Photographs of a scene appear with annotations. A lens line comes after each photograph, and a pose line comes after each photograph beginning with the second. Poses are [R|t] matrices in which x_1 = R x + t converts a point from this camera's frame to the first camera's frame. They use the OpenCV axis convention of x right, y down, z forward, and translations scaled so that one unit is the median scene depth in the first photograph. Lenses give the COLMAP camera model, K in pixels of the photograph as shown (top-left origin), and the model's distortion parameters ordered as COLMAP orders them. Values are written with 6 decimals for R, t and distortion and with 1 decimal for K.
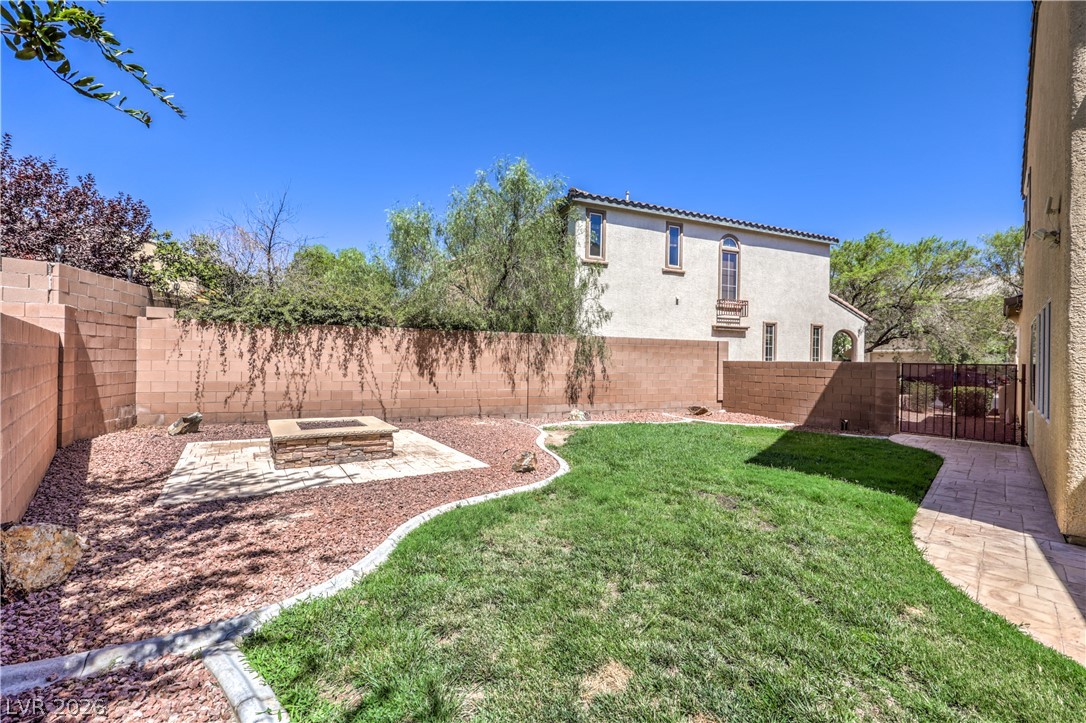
lens RADIAL K [[446.1, 0, 546.9], [0, 446.1, 356.4], [0, 0, 1]] dist [-0.001169, 0.000509]
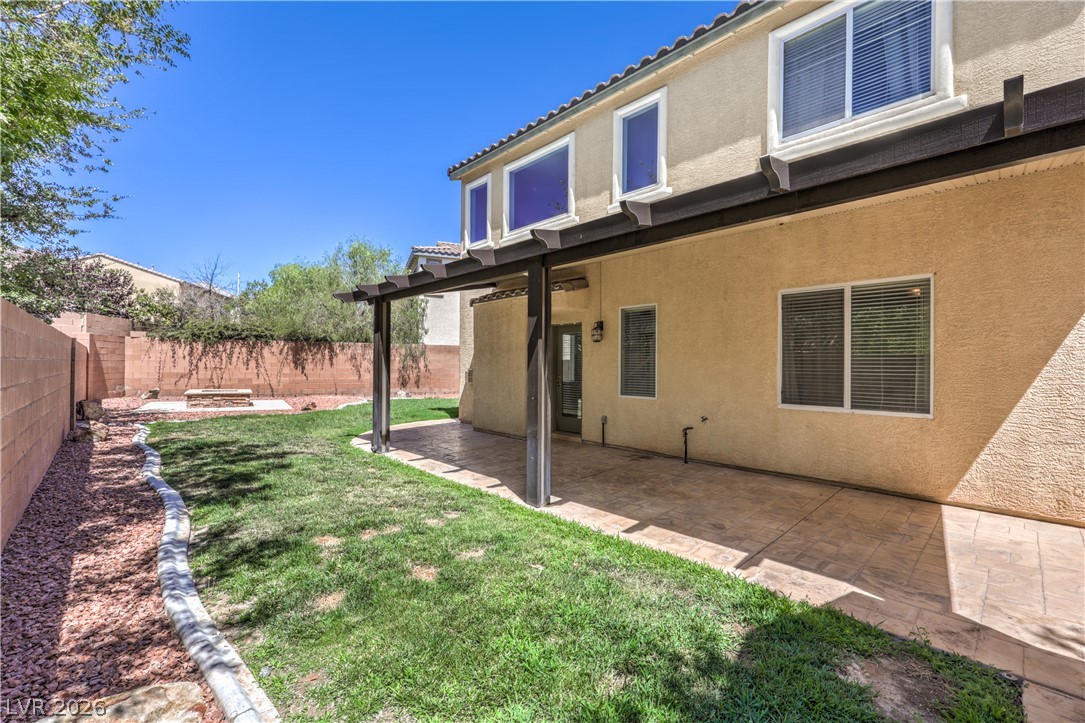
lens RADIAL K [[445.7, 0, 542.2], [0, 445.7, 357.6], [0, 0, 1]] dist [-0.001169, 0.000509]
pose [[0.999975, -0.006947, -0.001567, 0.977950], [0.006938, 0.999961, -0.005384, 0.022996], [0.001604, 0.005373, 0.999984, -1.015460]]
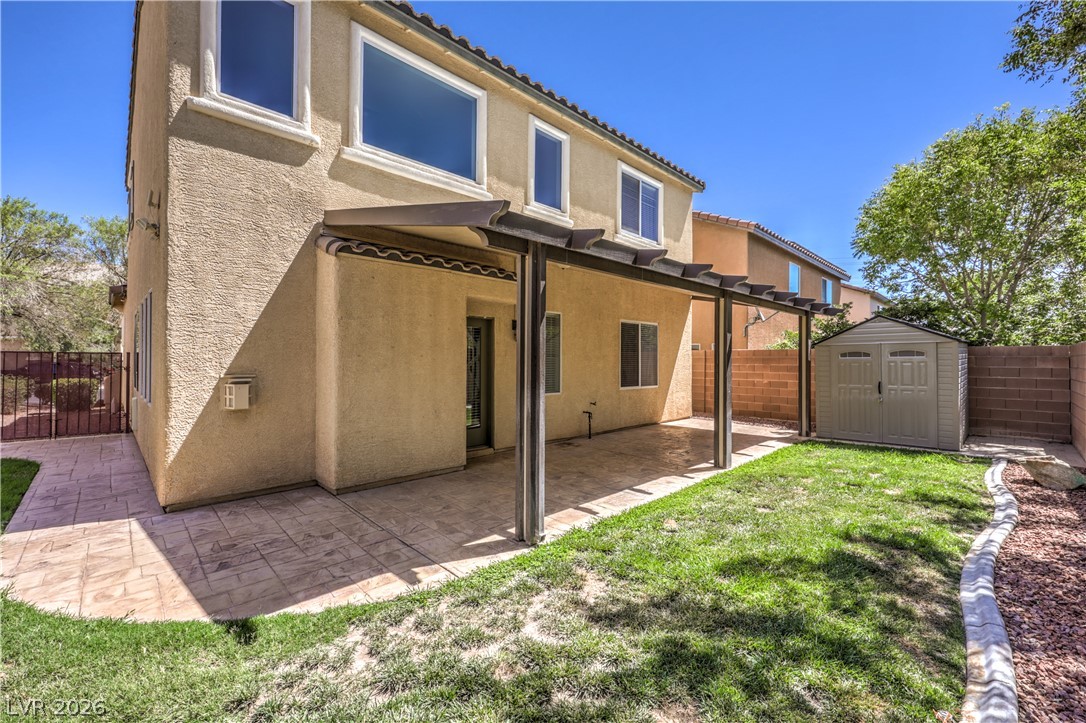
lens RADIAL K [[446.1, 0, 542.0], [0, 446.1, 361.4], [0, 0, 1]] dist [-0.001169, 0.000509]
pose [[0.003244, -0.013335, 0.999906, 0.040974], [-0.010171, 0.999859, 0.013368, 0.010972], [-0.999943, -0.010213, 0.003108, 0.038822]]
